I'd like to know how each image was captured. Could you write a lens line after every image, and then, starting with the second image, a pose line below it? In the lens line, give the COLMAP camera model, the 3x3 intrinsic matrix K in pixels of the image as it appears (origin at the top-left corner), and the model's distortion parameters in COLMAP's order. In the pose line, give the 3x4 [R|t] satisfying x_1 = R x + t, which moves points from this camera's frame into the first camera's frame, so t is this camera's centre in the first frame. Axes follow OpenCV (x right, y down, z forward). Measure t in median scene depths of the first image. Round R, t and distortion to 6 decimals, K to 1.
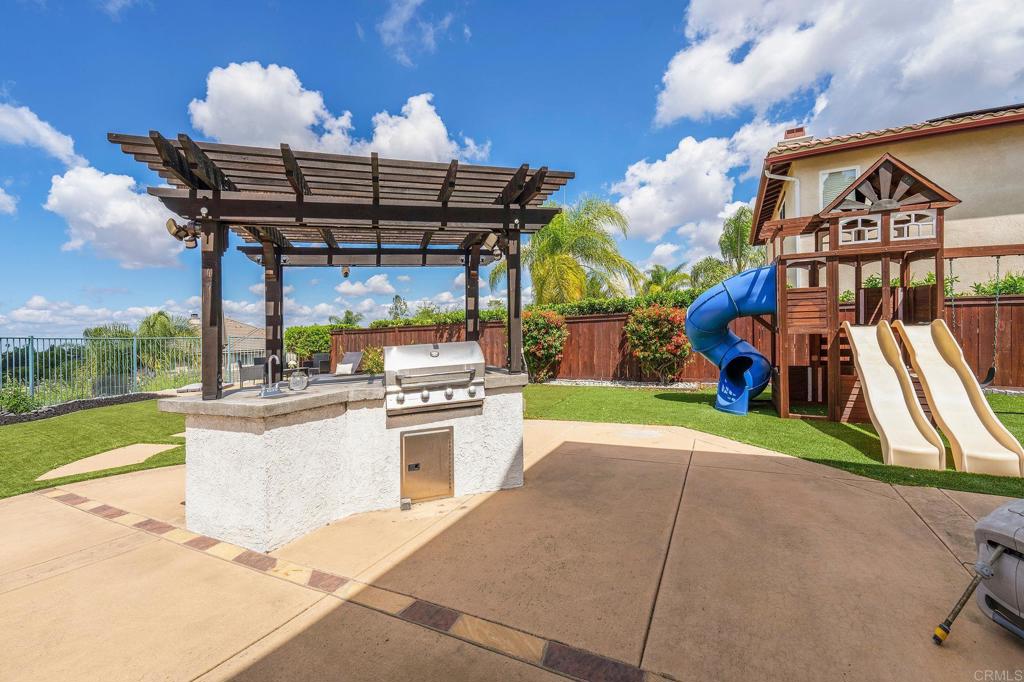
lens RADIAL K [[421.2, 0, 509.0], [0, 421.2, 345.0], [0, 0, 1]] dist [0.002354, 0.000193]
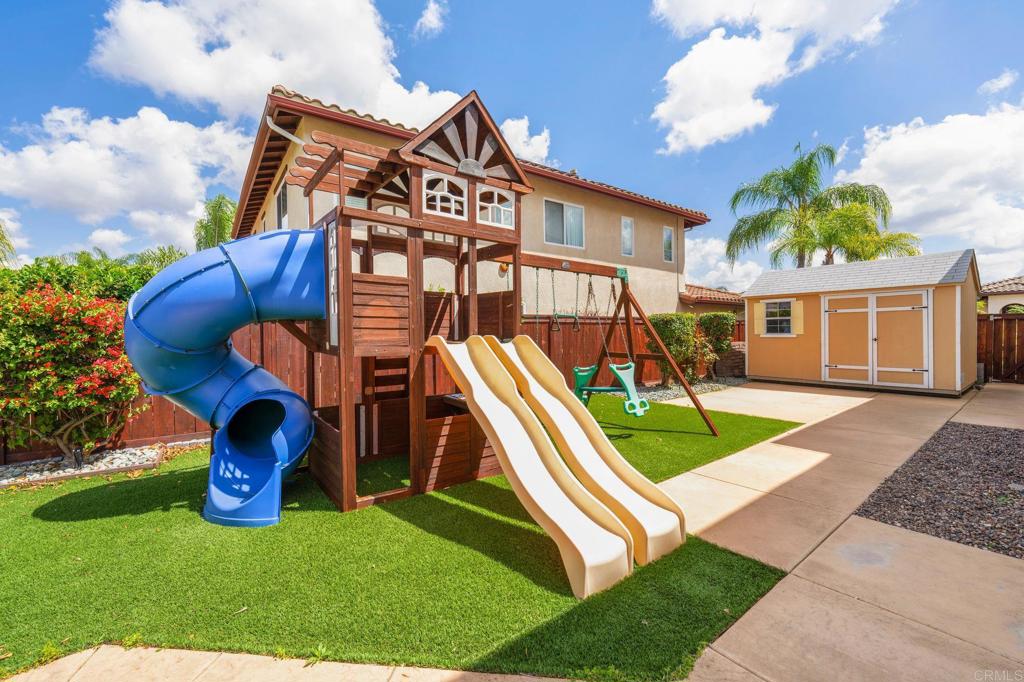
lens RADIAL K [[421.2, 0, 509.0], [0, 421.2, 345.0], [0, 0, 1]] dist [0.002354, 0.000193]
pose [[0.448244, -0.014501, 0.893794, 0.236011], [0.026636, 0.999641, 0.002860, -0.033402], [-0.893515, 0.022525, 0.448469, 0.510465]]
